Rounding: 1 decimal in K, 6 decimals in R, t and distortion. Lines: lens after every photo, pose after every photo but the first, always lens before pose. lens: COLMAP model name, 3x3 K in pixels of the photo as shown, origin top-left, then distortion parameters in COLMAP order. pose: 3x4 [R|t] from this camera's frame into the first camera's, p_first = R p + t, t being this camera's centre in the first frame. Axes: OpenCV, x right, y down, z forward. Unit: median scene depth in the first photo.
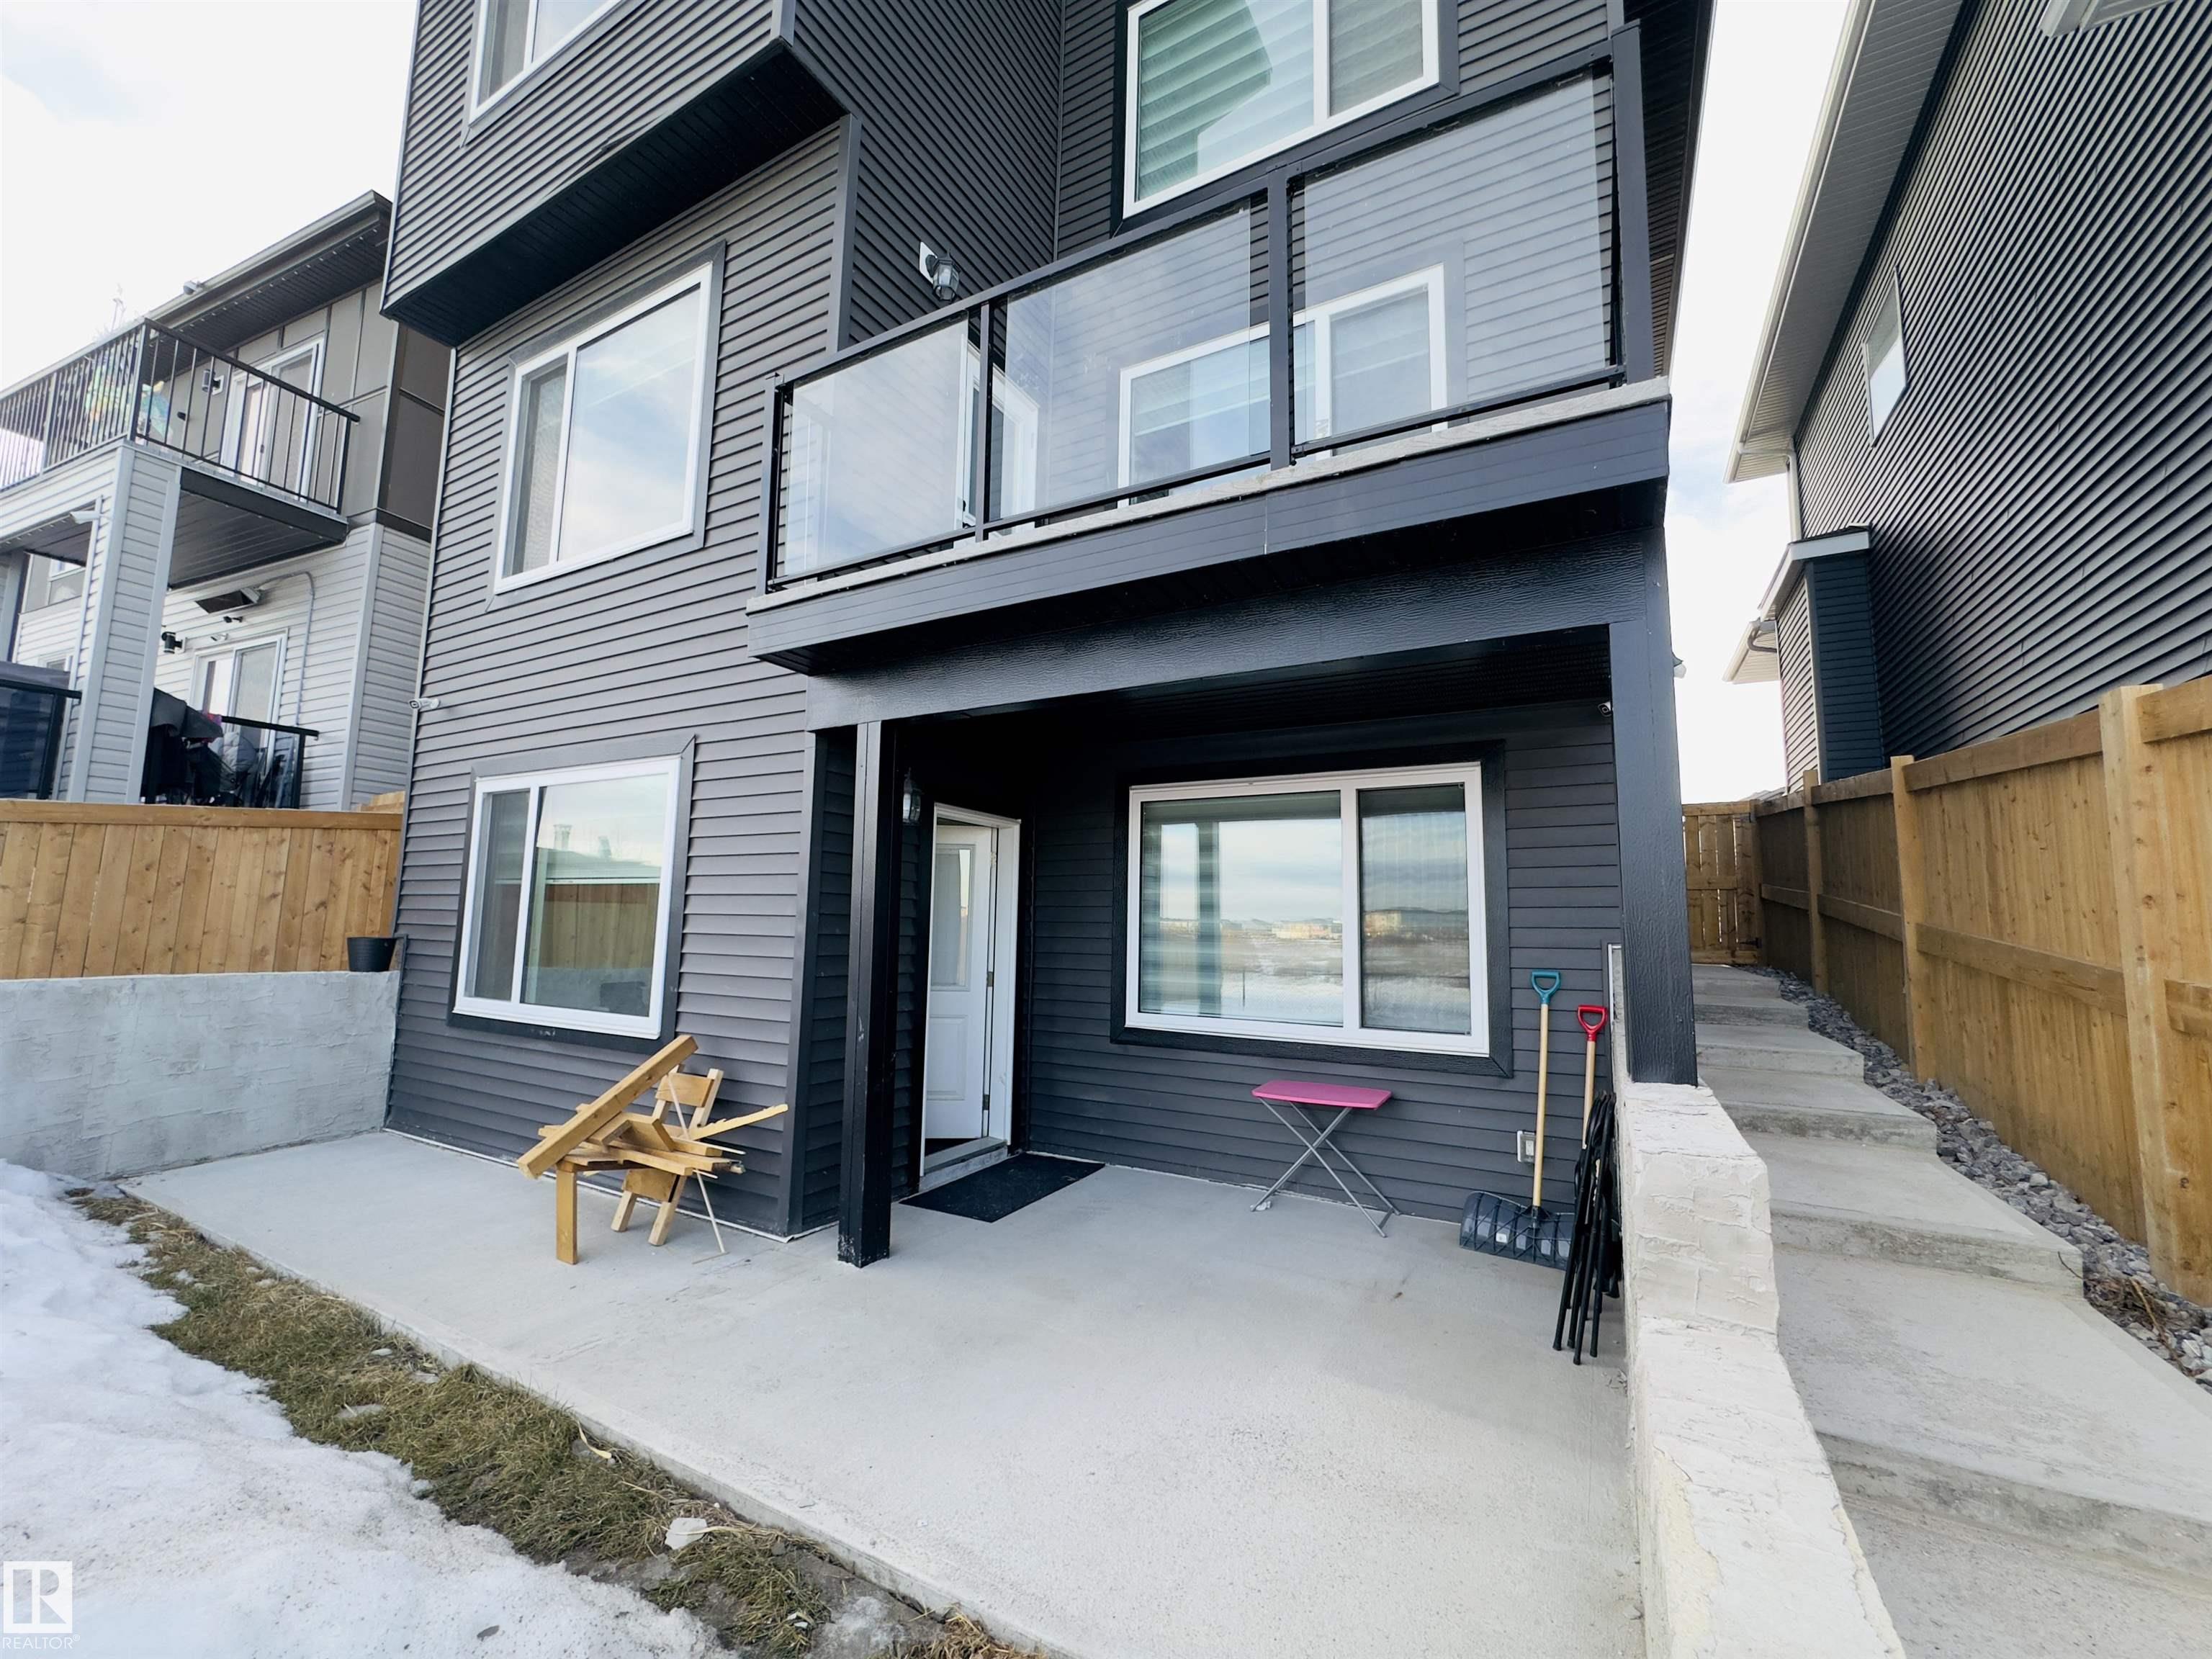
lens RADIAL K [[879.7, 0, 1105.0], [0, 879.7, 829.4], [0, 0, 1]] dist [0.000153, 0.000024]
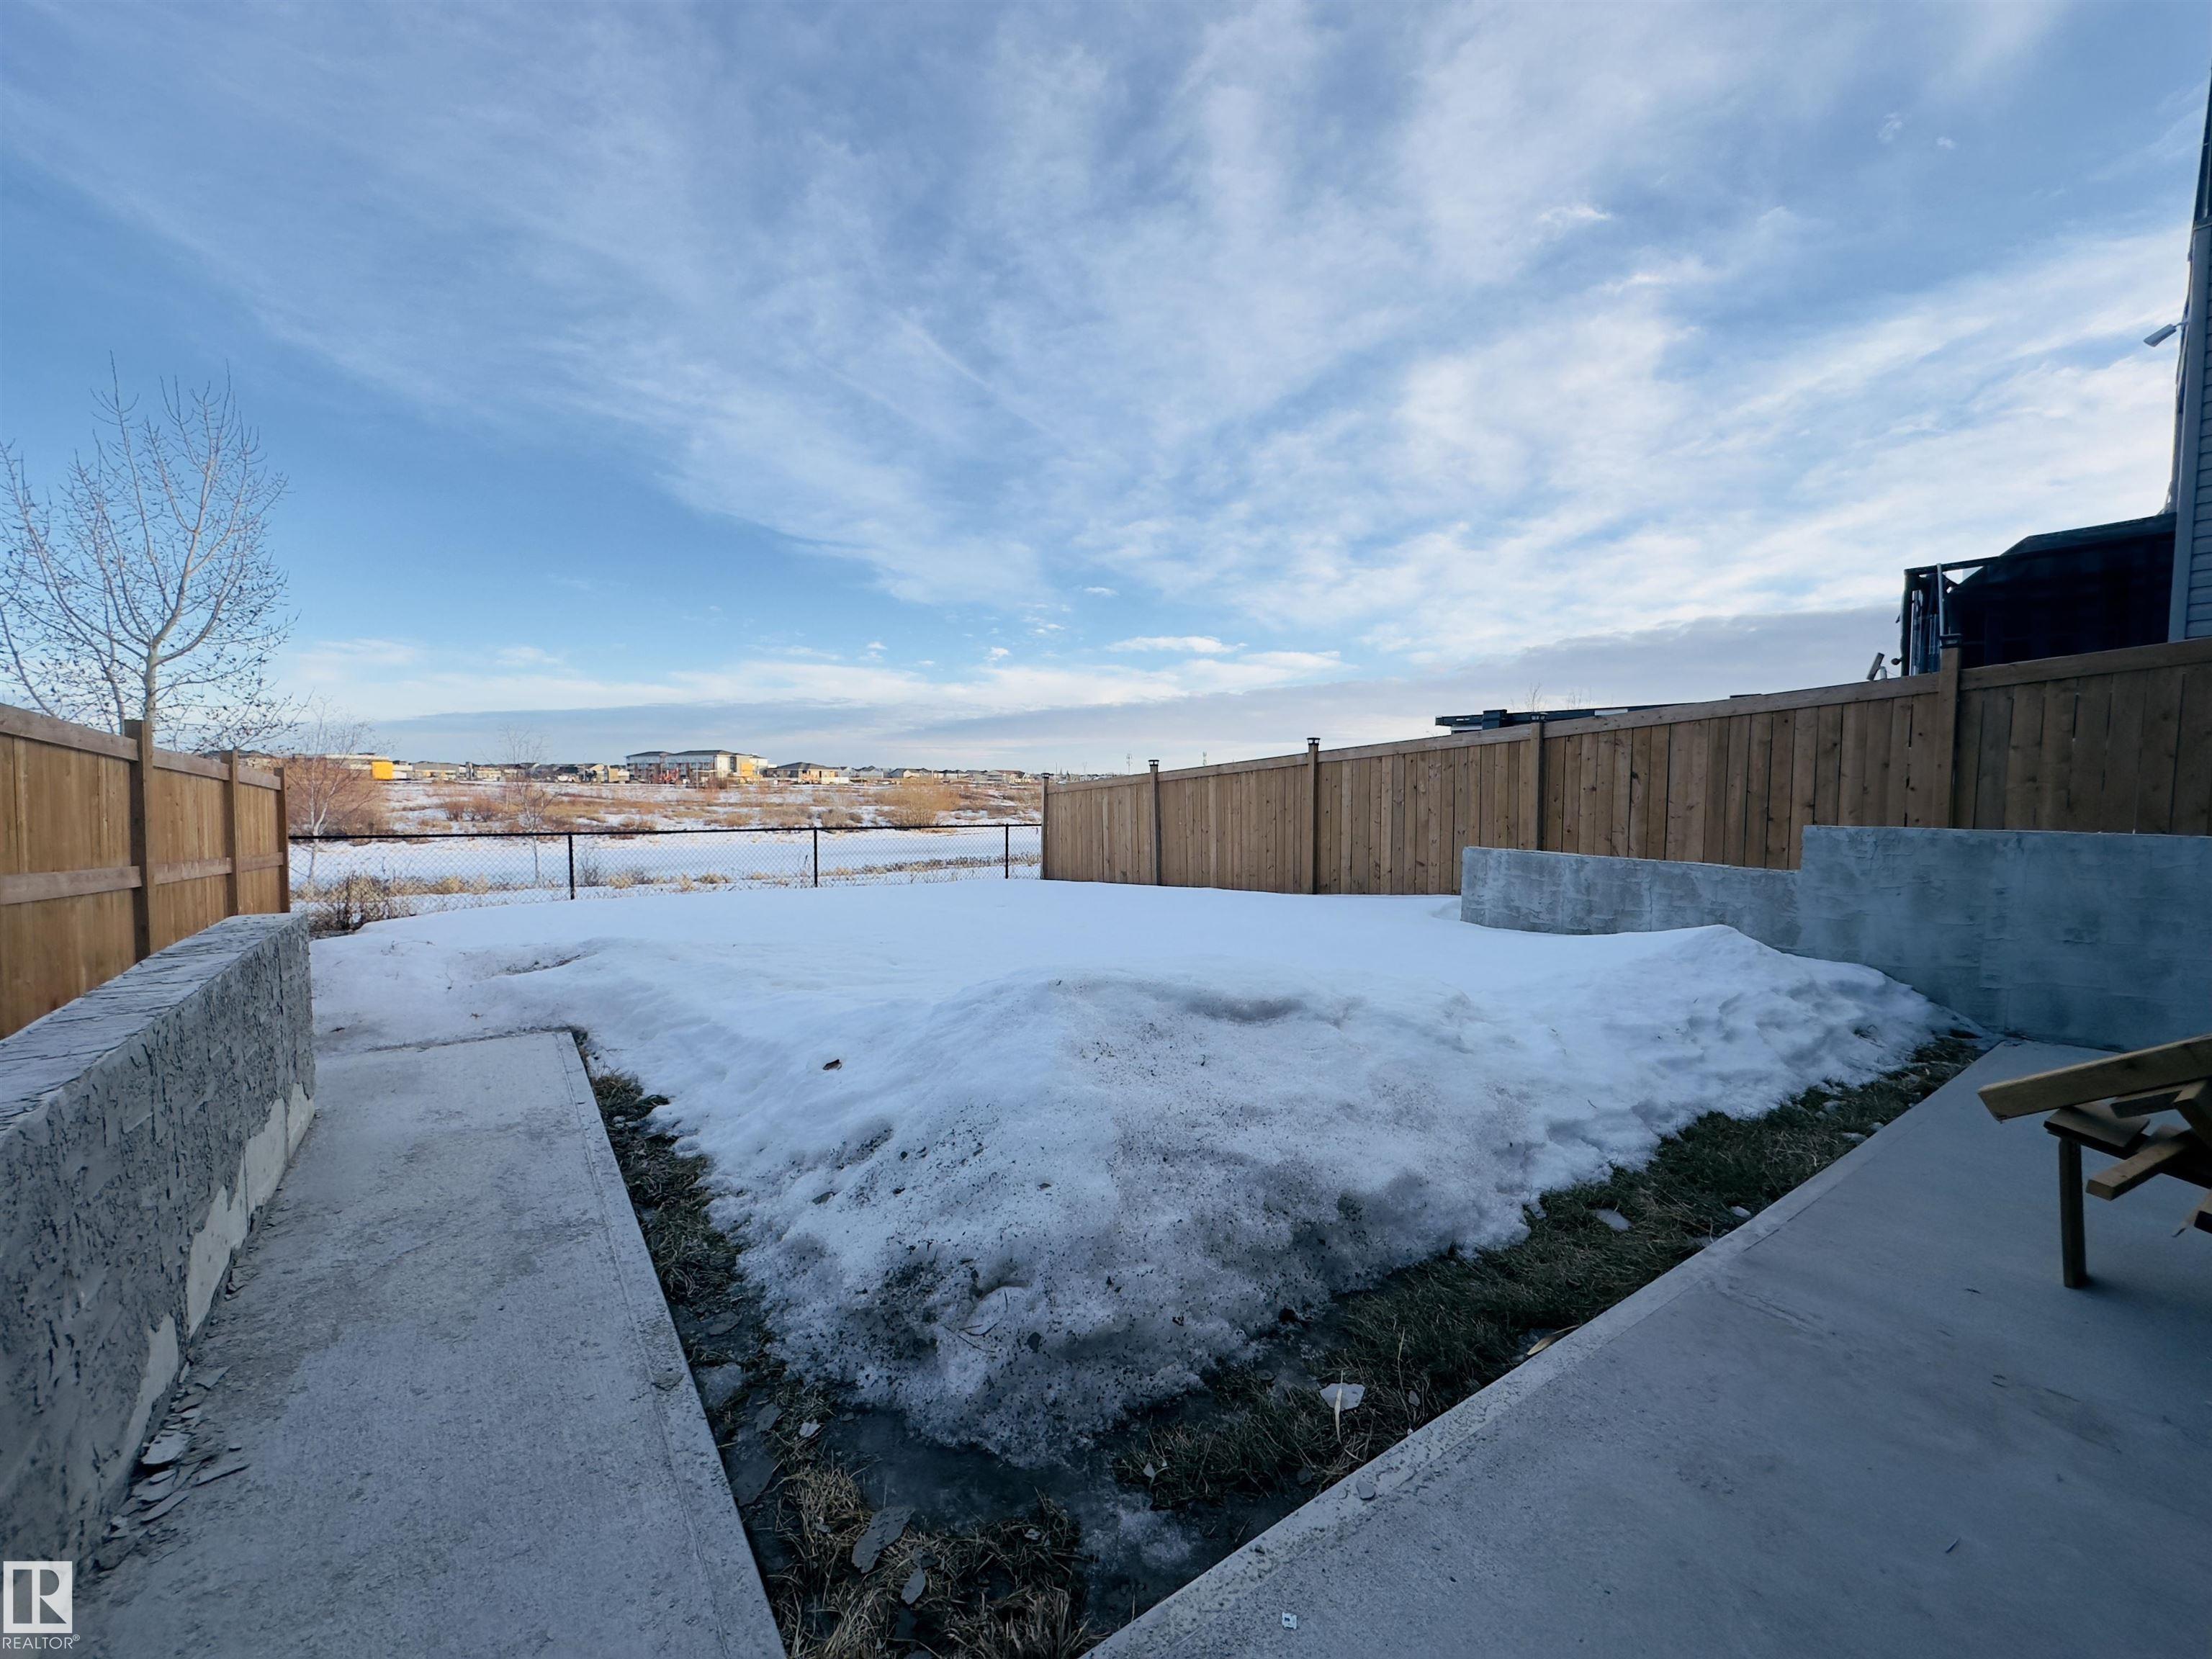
lens RADIAL K [[879.7, 0, 1105.1], [0, 879.7, 826.4], [0, 0, 1]] dist [0.000153, 0.000024]
pose [[-0.434805, 0.017560, -0.900353, 0.176452], [0.082509, 0.996381, -0.020413, 0.100209], [0.896737, -0.083163, -0.434681, 0.524778]]
